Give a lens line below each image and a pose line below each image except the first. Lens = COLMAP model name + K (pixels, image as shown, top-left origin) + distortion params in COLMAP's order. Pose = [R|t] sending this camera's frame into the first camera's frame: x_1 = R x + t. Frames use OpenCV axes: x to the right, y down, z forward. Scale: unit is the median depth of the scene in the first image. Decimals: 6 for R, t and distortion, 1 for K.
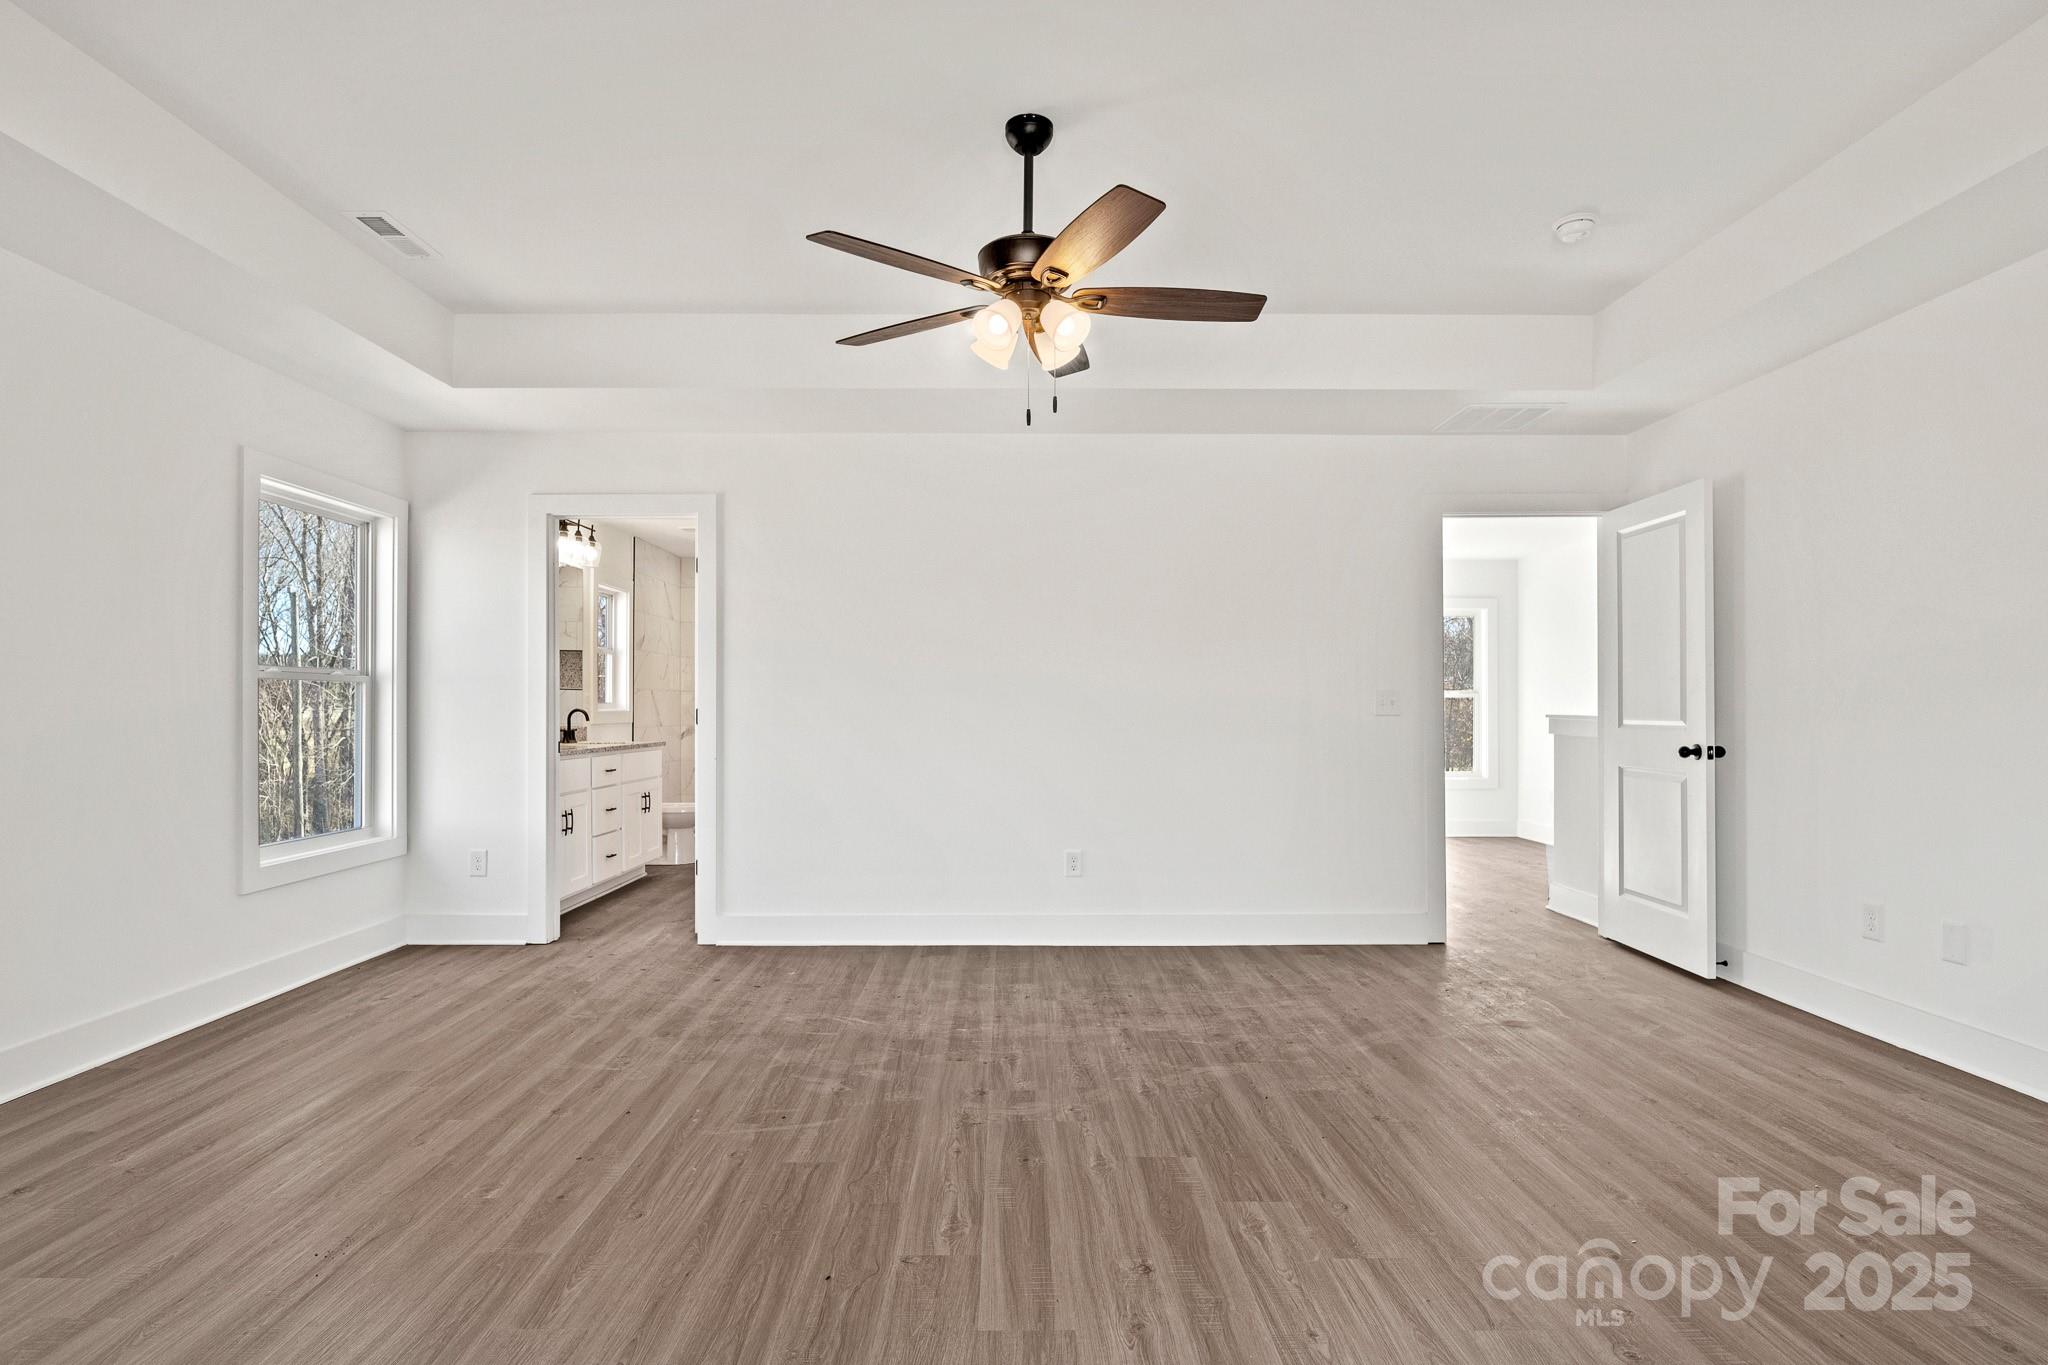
lens RADIAL K [[1114.2, 0, 1023.3], [0, 1114.2, 699.6], [0, 0, 1]] dist [0.019578, -0.006491]
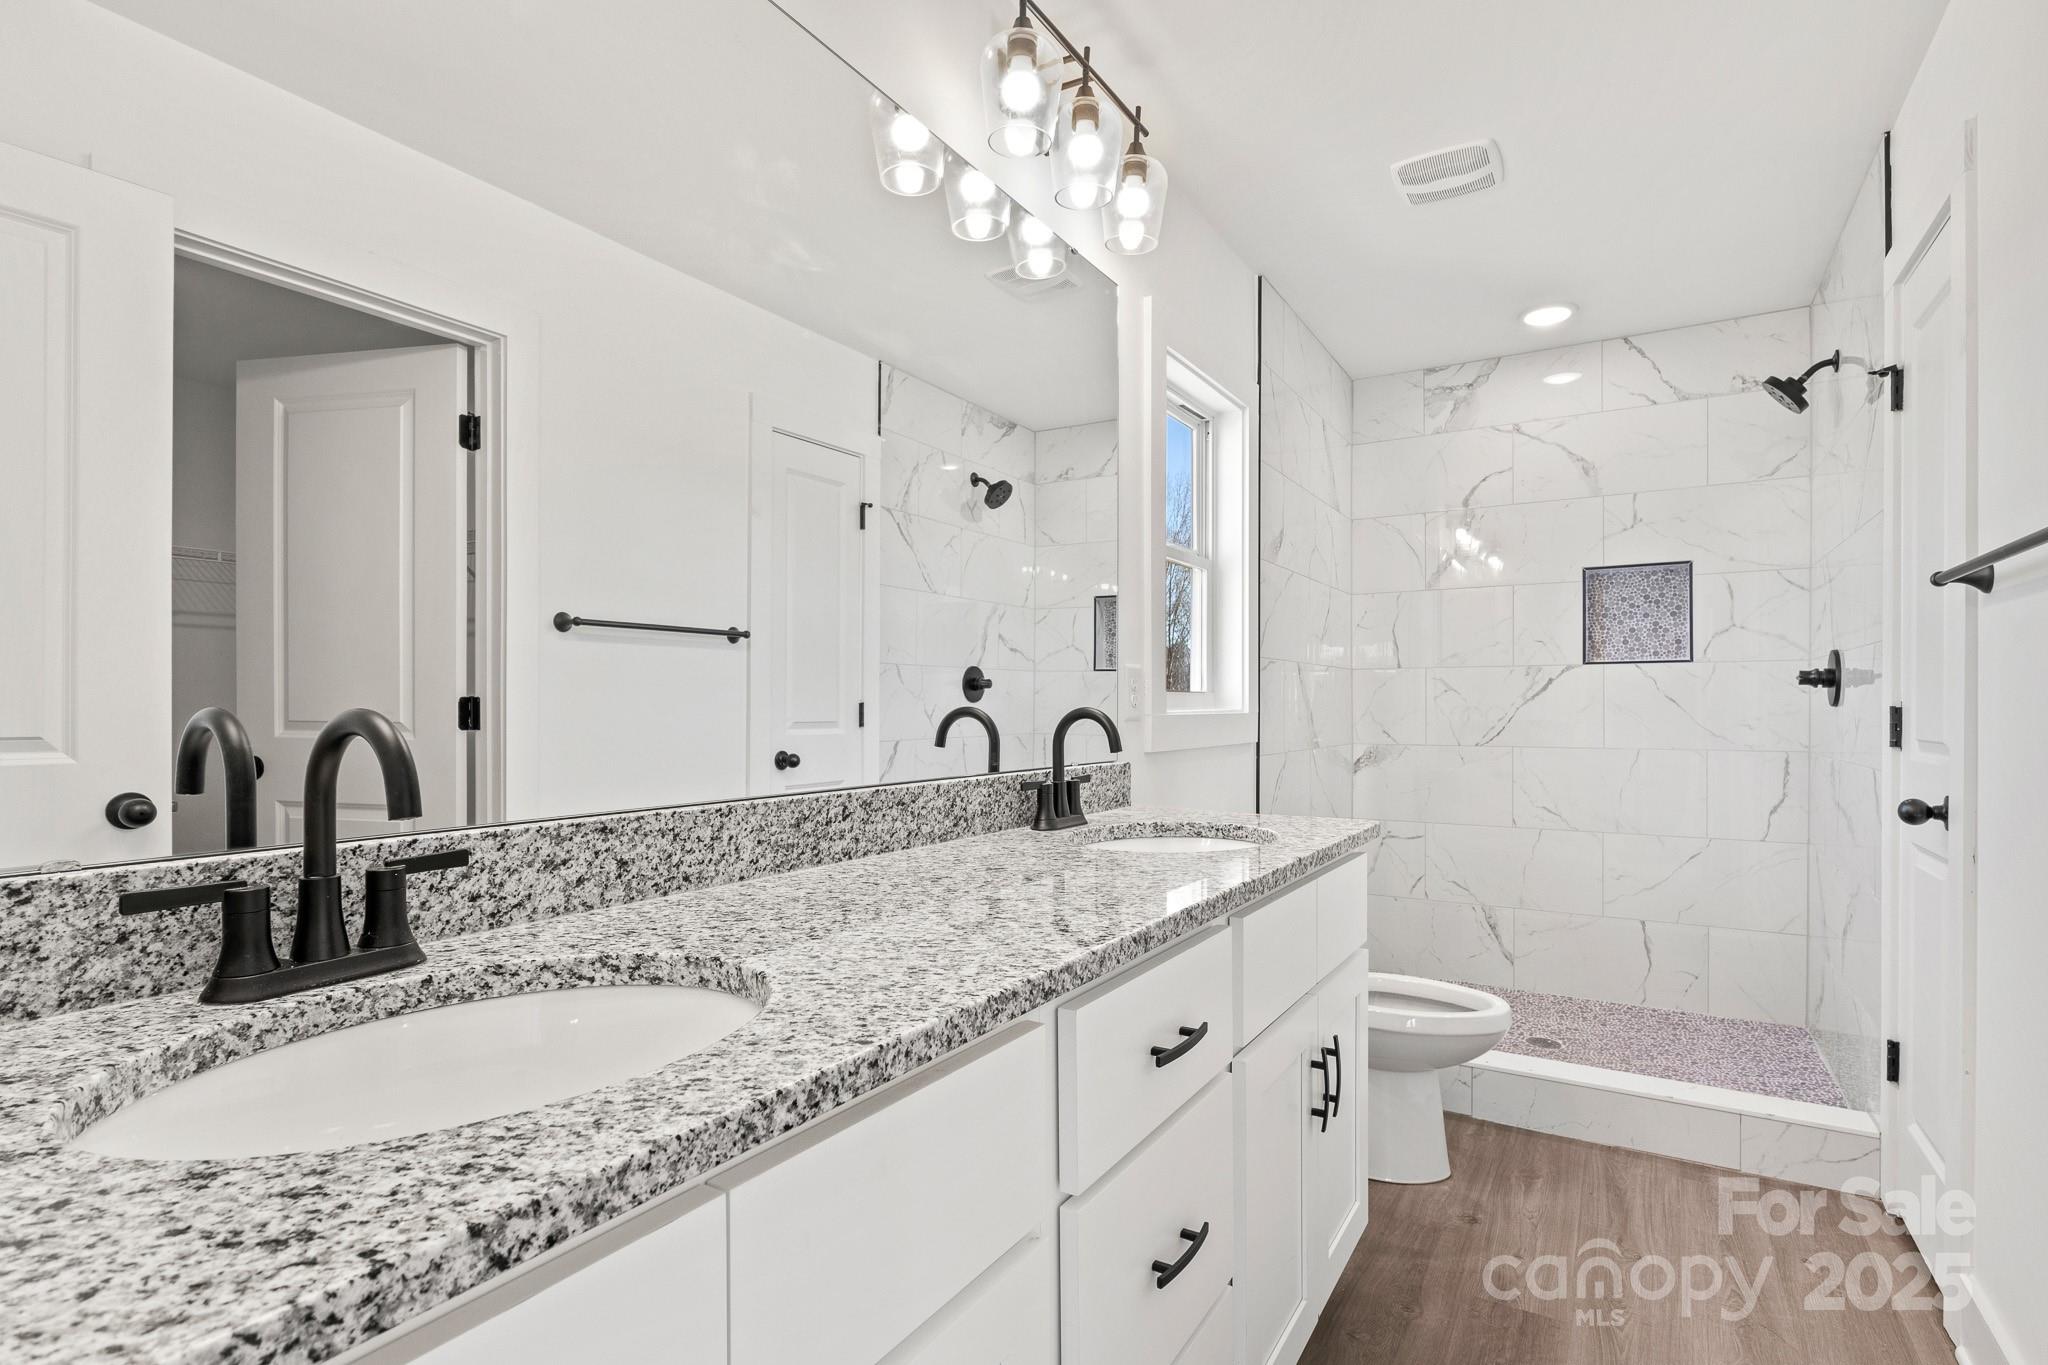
lens RADIAL K [[1018.4, 0, 1021.9], [0, 1018.4, 704.4], [0, 0, 1]] dist [-0.004800, 0.001020]
pose [[0.851948, -0.014101, -0.523437, -0.246711], [0.014982, 0.999885, -0.002551, 0.007081], [0.523412, -0.005669, 0.852061, 0.688571]]
